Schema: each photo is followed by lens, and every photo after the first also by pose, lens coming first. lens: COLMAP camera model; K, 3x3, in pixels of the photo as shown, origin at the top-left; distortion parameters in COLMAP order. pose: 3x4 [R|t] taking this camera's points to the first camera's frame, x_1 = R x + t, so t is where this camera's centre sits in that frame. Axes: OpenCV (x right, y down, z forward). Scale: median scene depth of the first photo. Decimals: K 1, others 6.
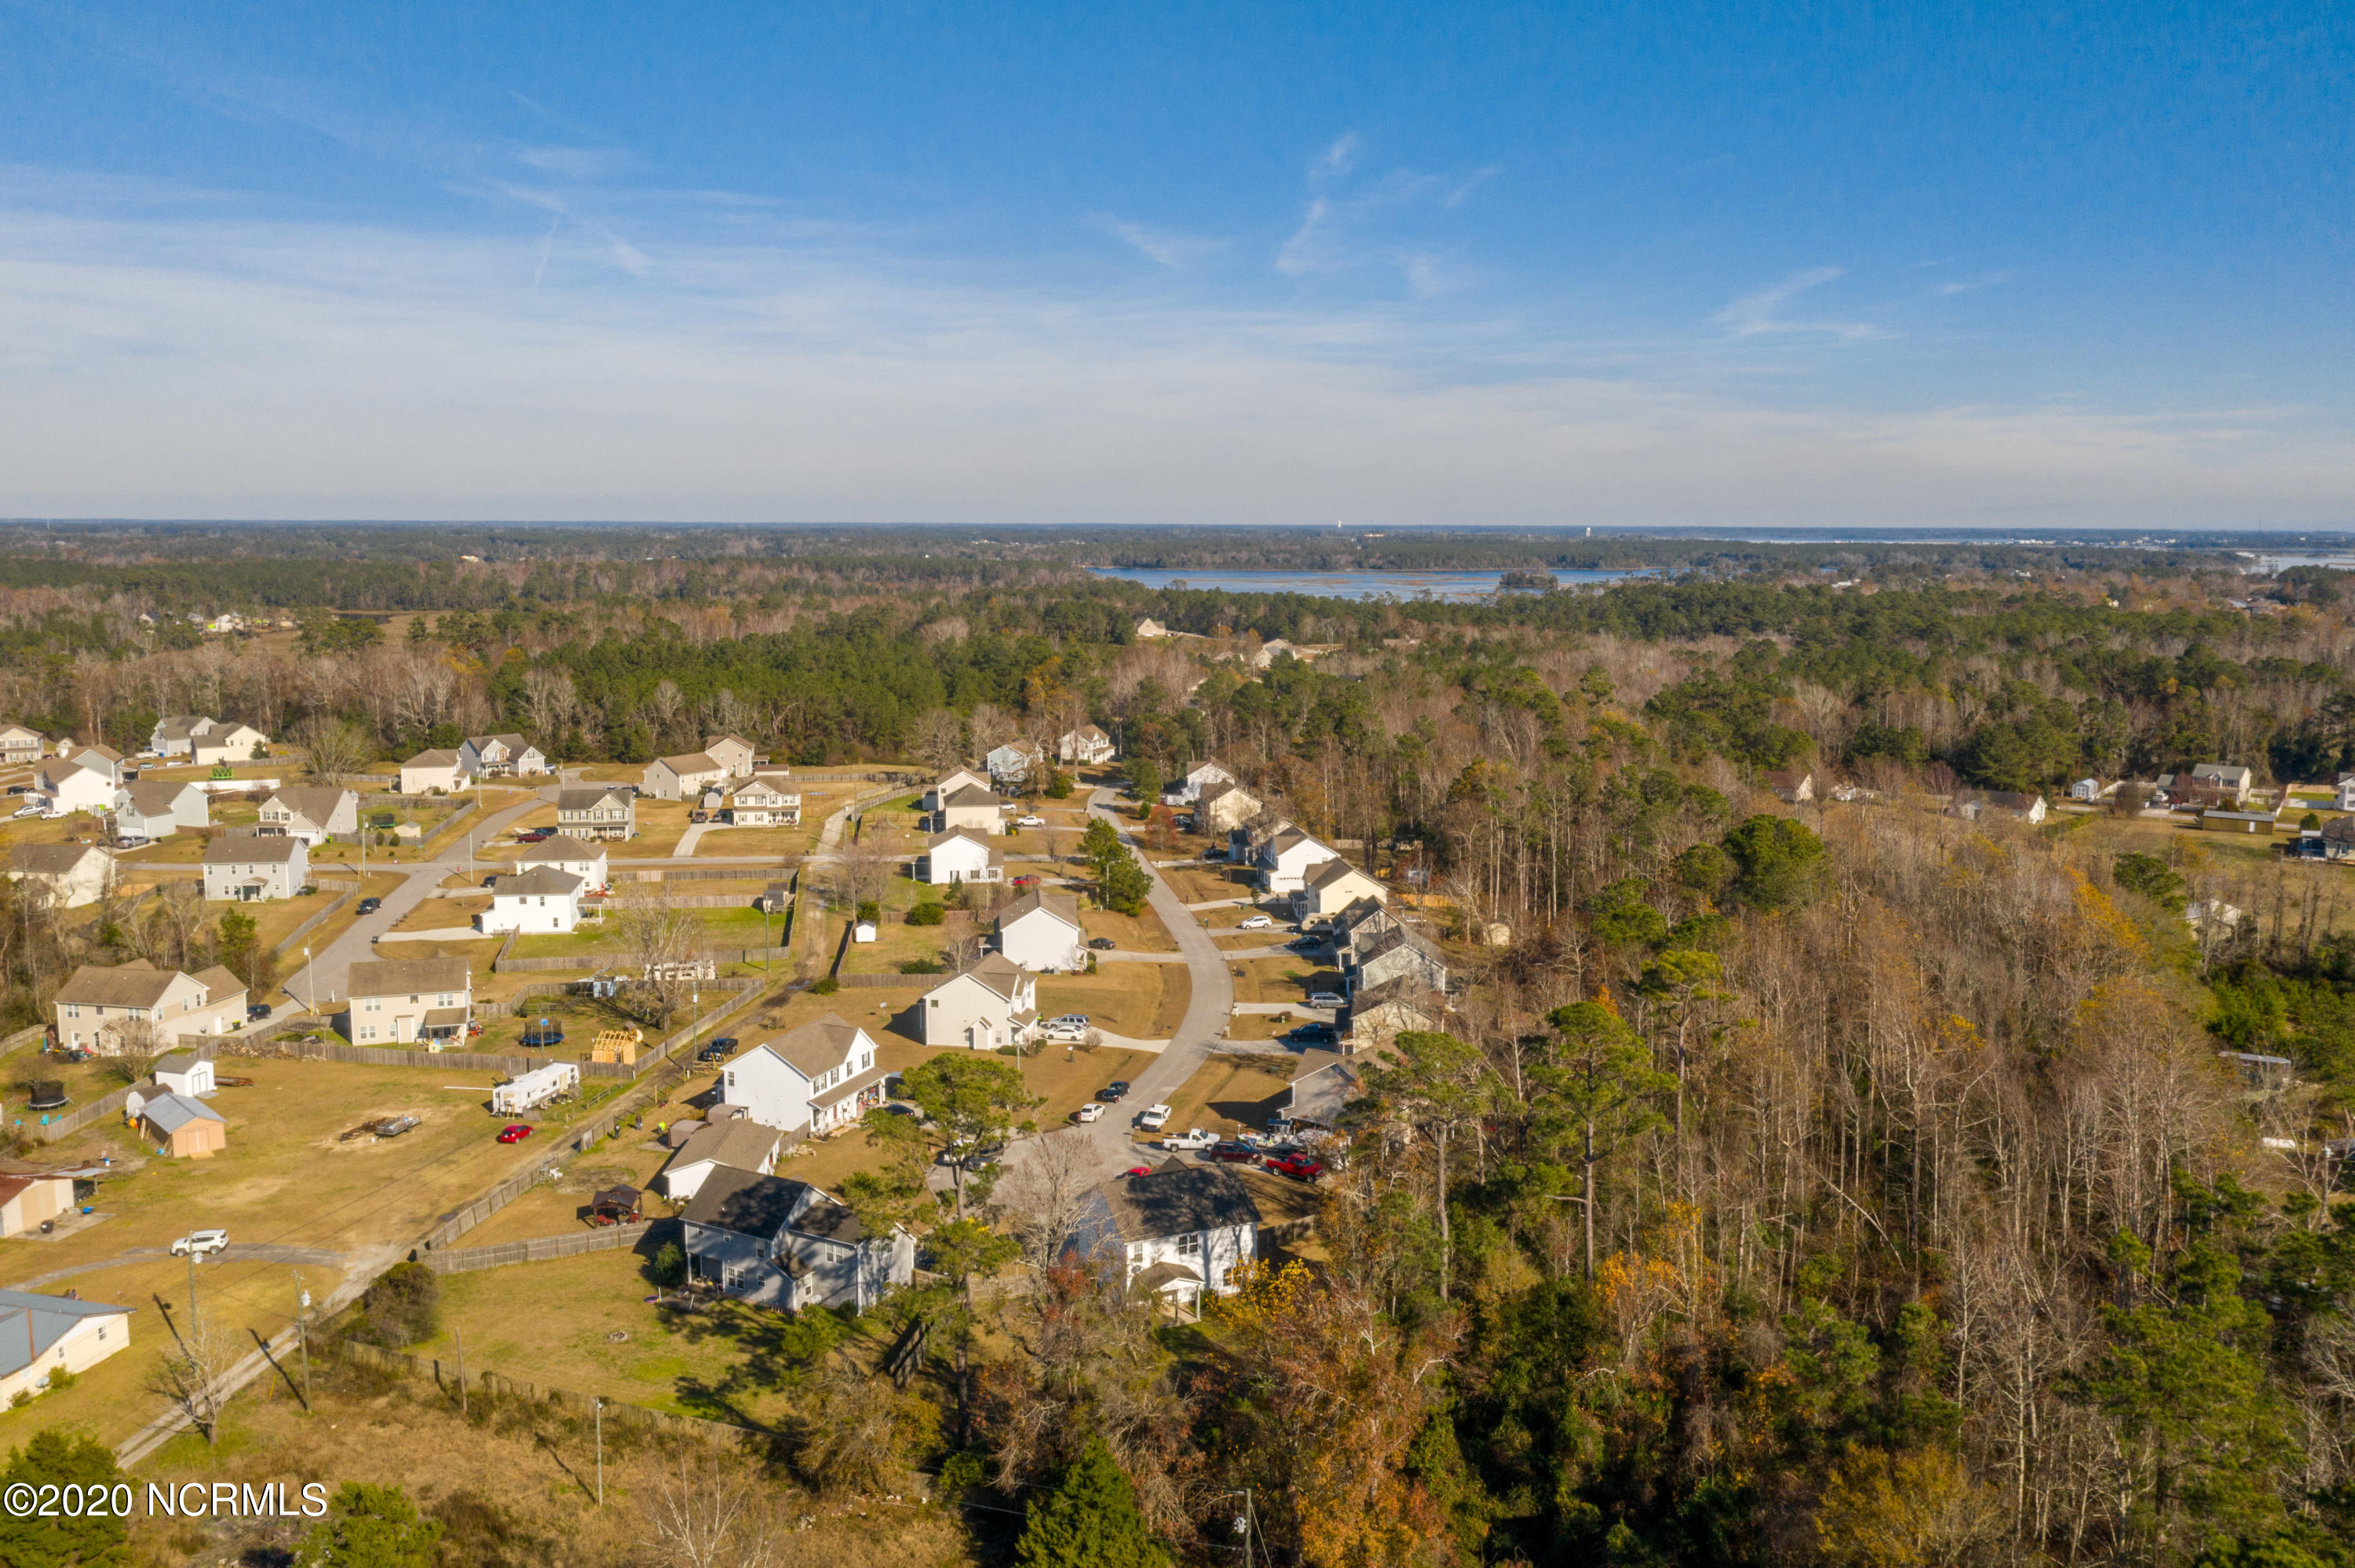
lens RADIAL K [[1856.3, 0, 1174.6], [0, 1856.3, 835.1], [0, 0, 1]] dist [0.004056, -0.009081]
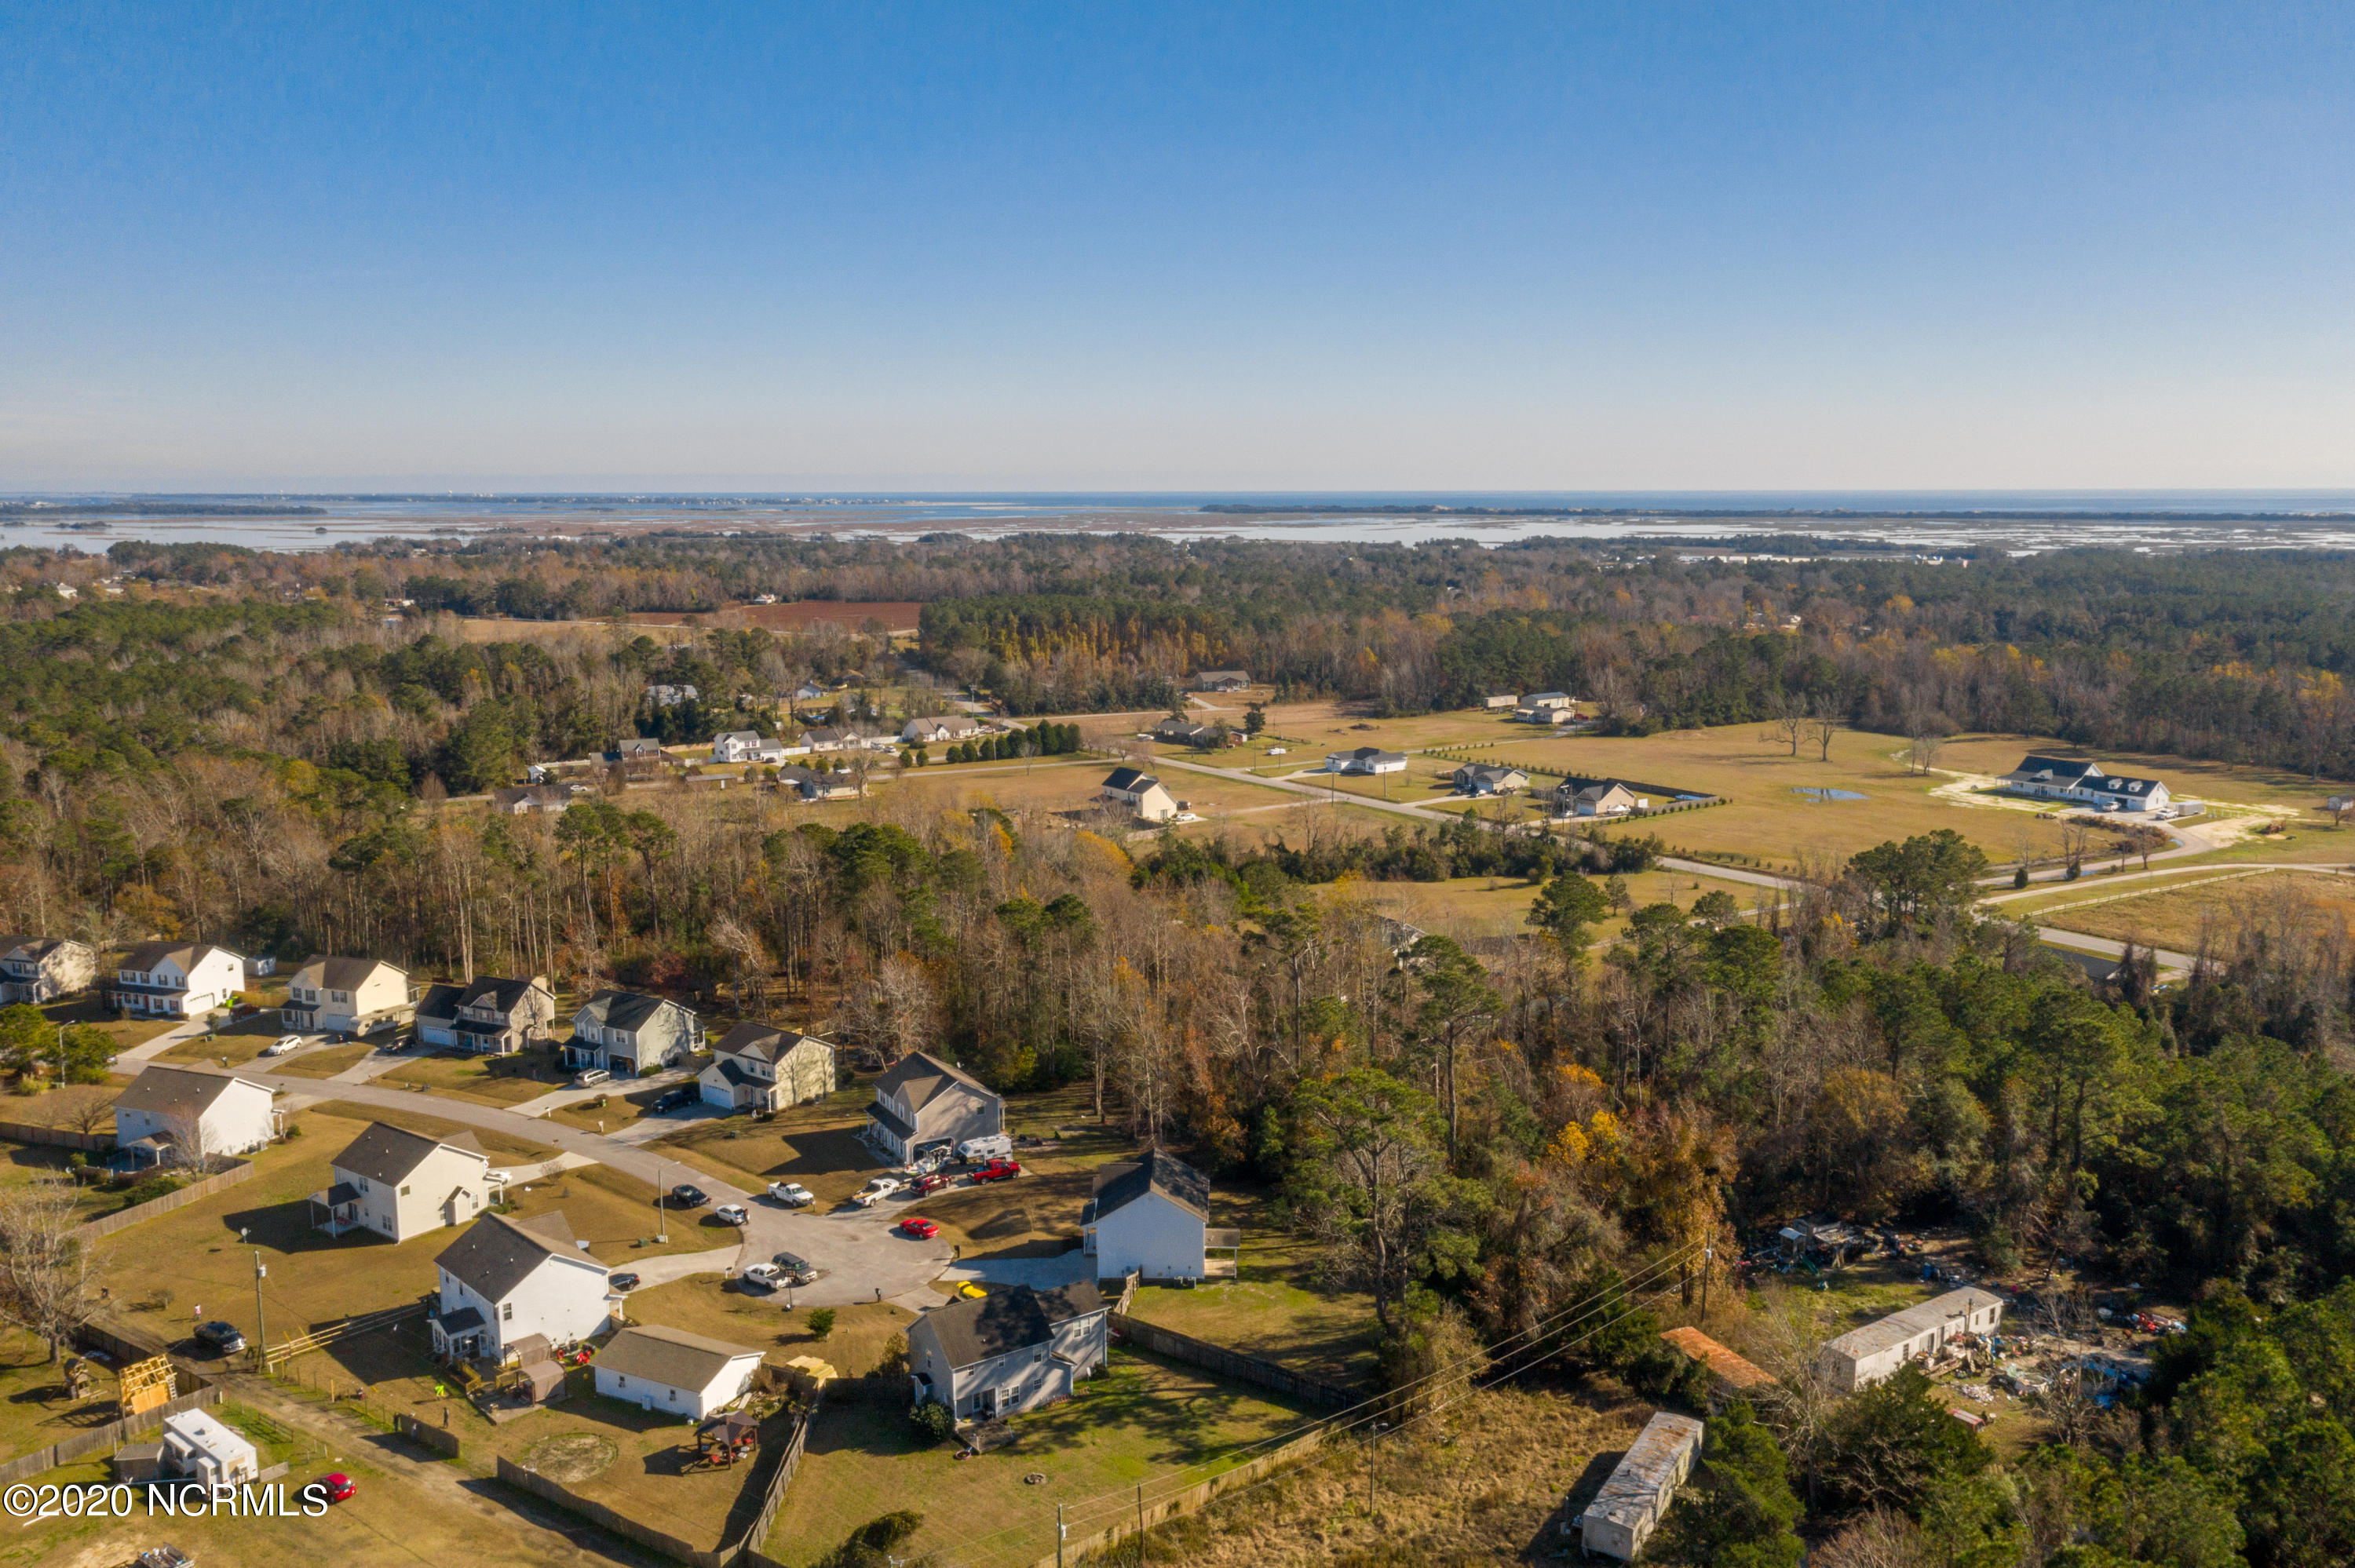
lens RADIAL K [[1856.3, 0, 1174.6], [0, 1856.3, 835.1], [0, 0, 1]] dist [0.004056, -0.009081]
pose [[0.441858, -0.167111, 0.881383, -0.615233], [0.151366, 0.982298, 0.110361, -0.098034], [-0.884223, 0.084647, 0.459331, 0.244031]]
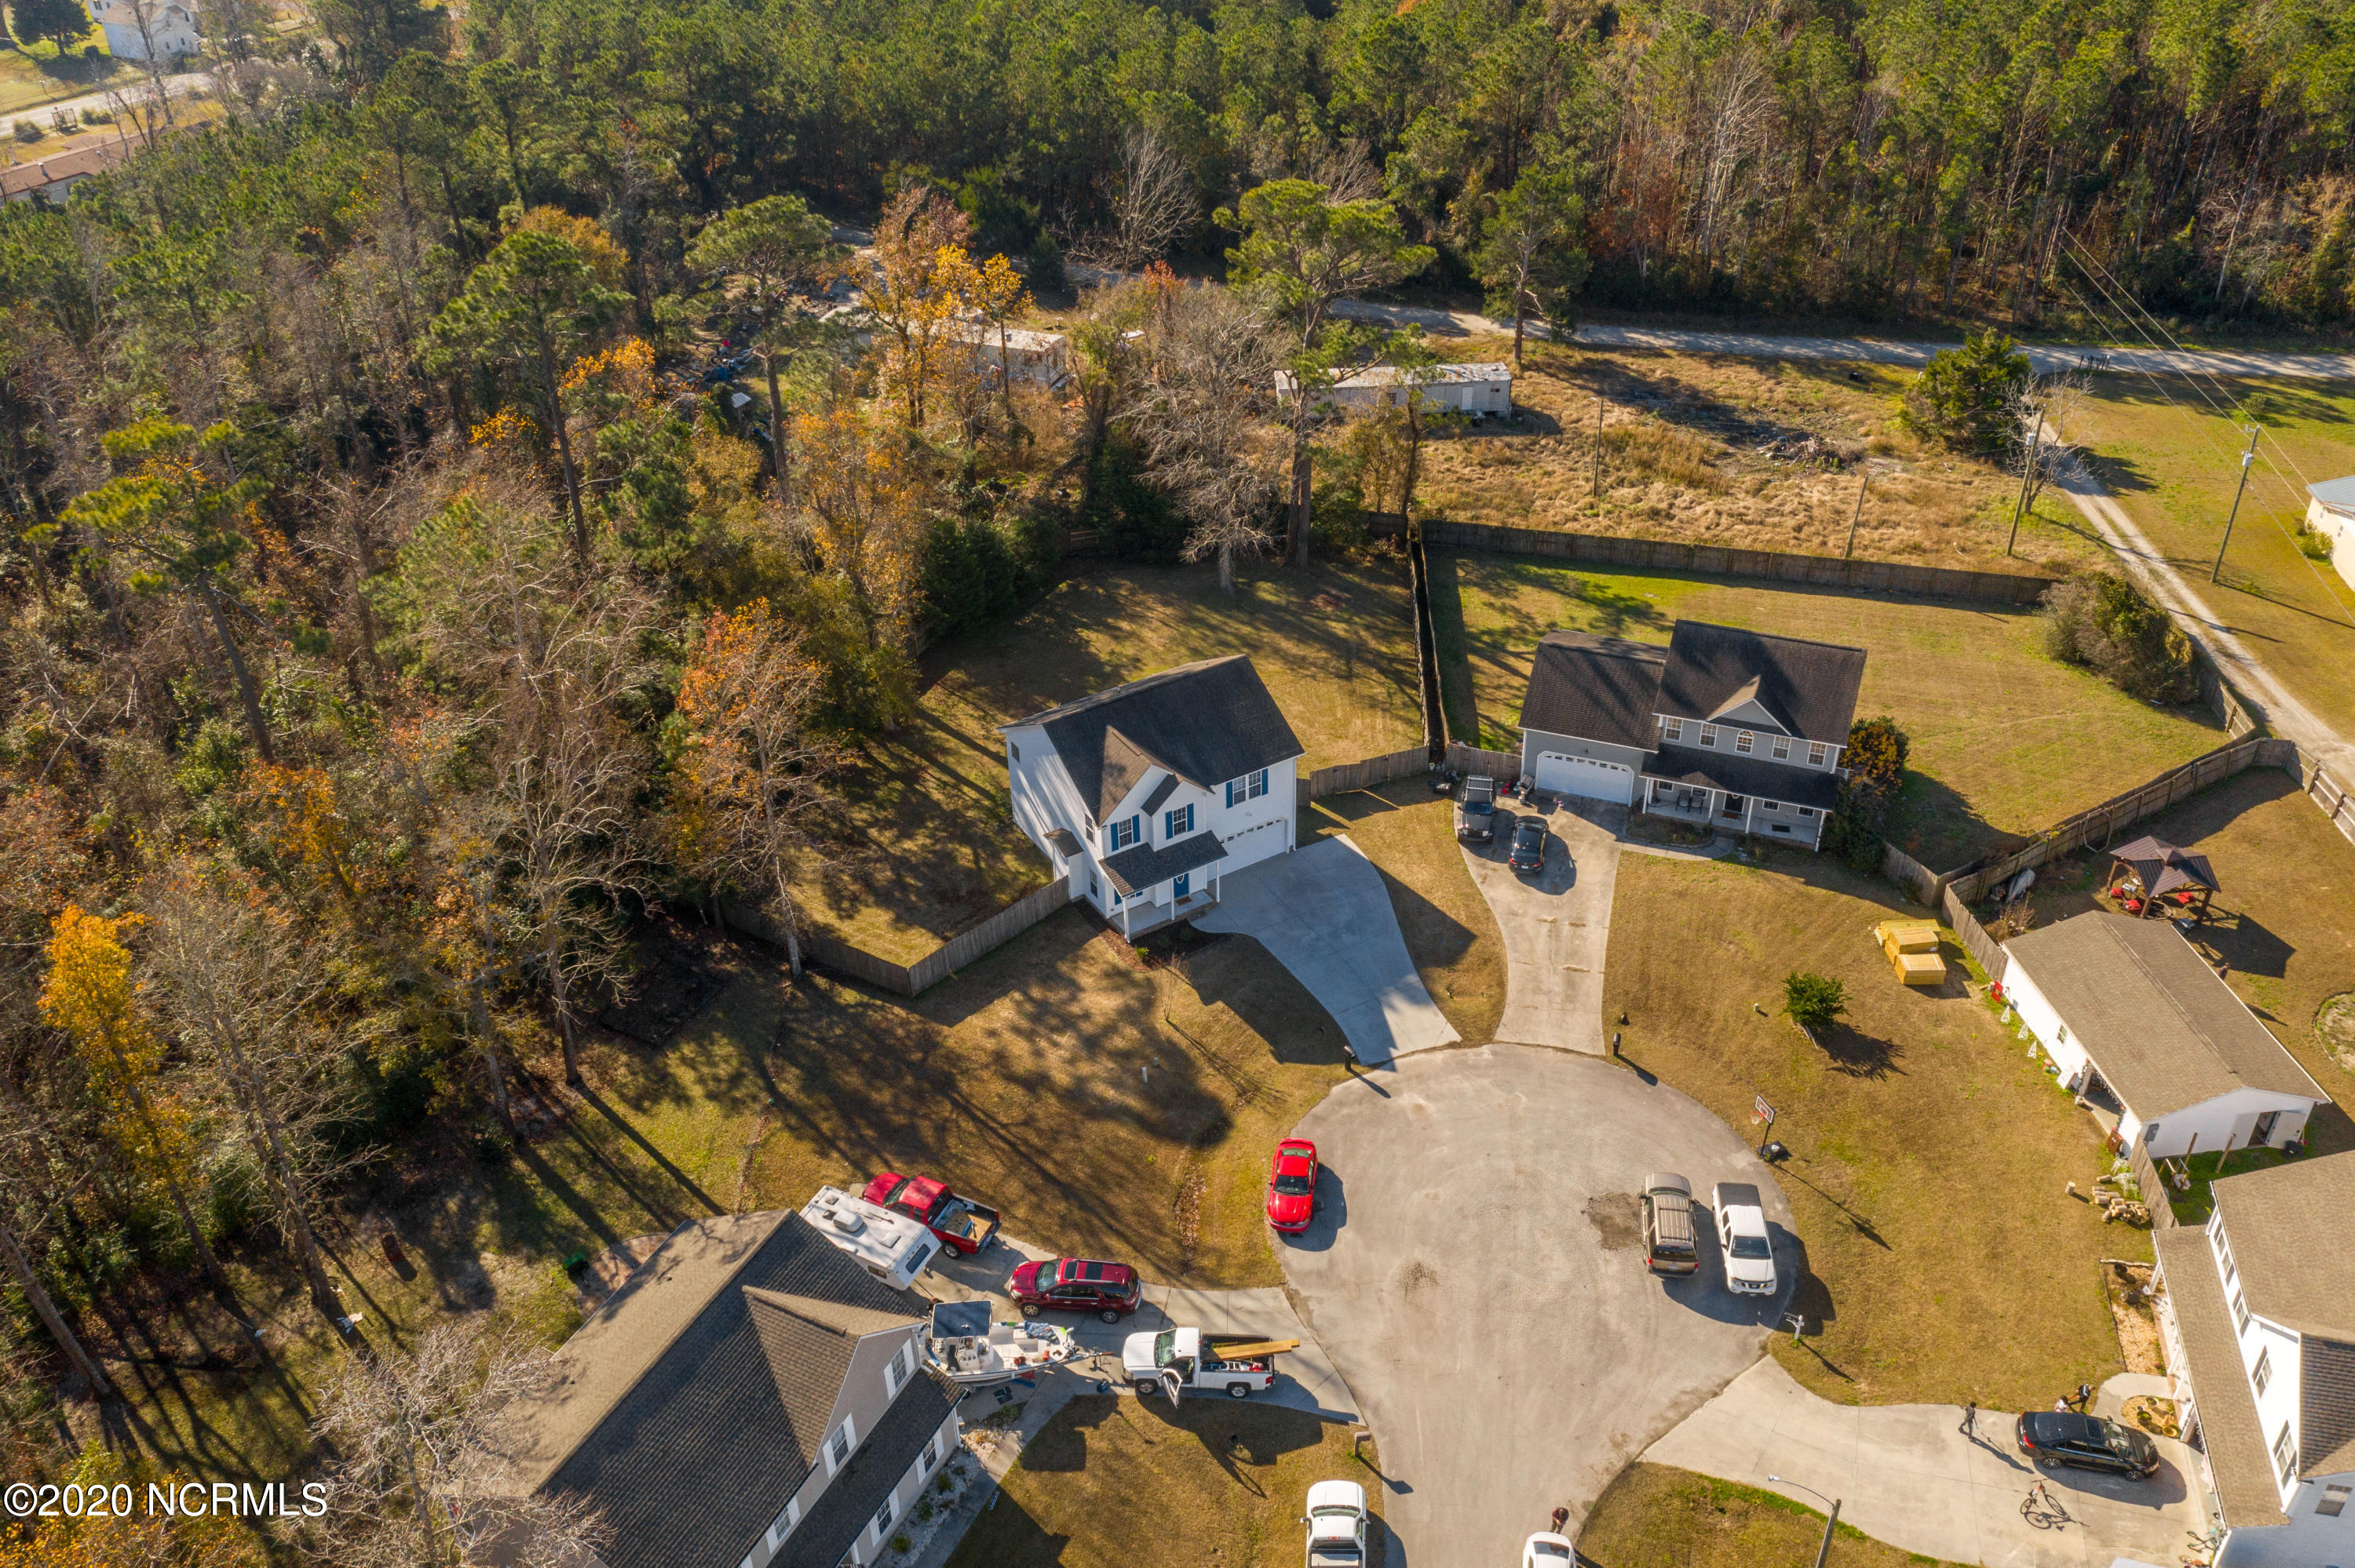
lens RADIAL K [[1856.3, 0, 1174.6], [0, 1856.3, 835.1], [0, 0, 1]] dist [0.004056, -0.009081]
pose [[-0.991895, 0.097620, -0.081328, 0.024144], [0.013843, 0.719301, 0.694561, -0.127364], [0.126302, 0.687805, -0.714823, 0.879853]]
